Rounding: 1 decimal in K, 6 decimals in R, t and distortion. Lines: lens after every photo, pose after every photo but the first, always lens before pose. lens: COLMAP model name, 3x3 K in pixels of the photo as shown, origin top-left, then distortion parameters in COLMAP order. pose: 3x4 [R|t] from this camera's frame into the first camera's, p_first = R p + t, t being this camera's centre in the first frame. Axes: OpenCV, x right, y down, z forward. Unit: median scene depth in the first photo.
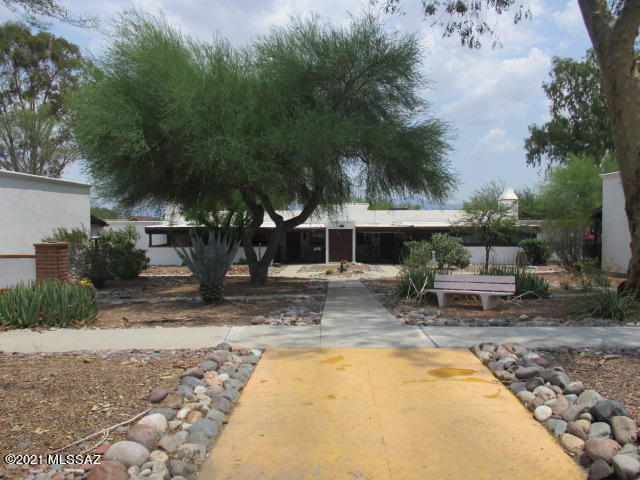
lens RADIAL K [[547.8, 0, 316.2], [0, 547.8, 241.9], [0, 0, 1]] dist [0.003484, 0.006225]
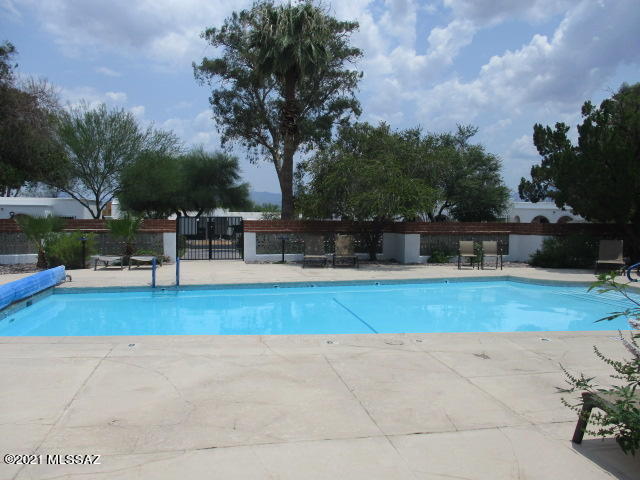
lens RADIAL K [[547.8, 0, 316.2], [0, 547.8, 241.9], [0, 0, 1]] dist [0.003484, 0.006225]
pose [[0.976536, 0.001181, 0.215352, -0.025628], [-0.004487, 0.999879, 0.014865, 0.024051], [-0.215309, -0.015482, 0.976423, -1.269721]]
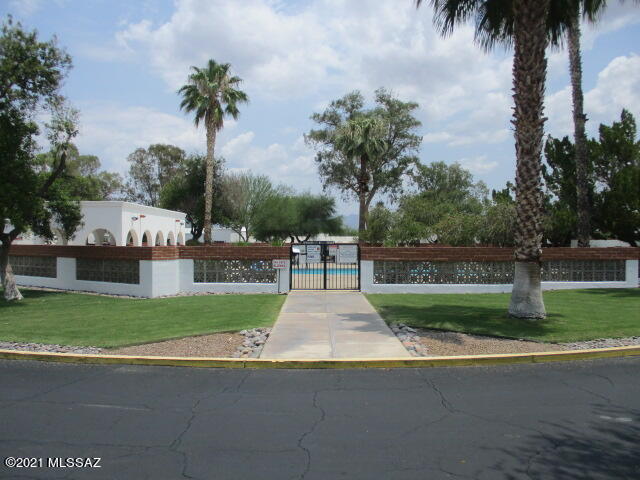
lens RADIAL K [[547.8, 0, 316.2], [0, 547.8, 241.9], [0, 0, 1]] dist [0.003484, 0.006225]
pose [[0.999375, 0.005292, 0.034961, -0.268912], [-0.004400, 0.999665, -0.025524, 0.141789], [-0.035084, 0.025354, 0.999063, -5.930025]]
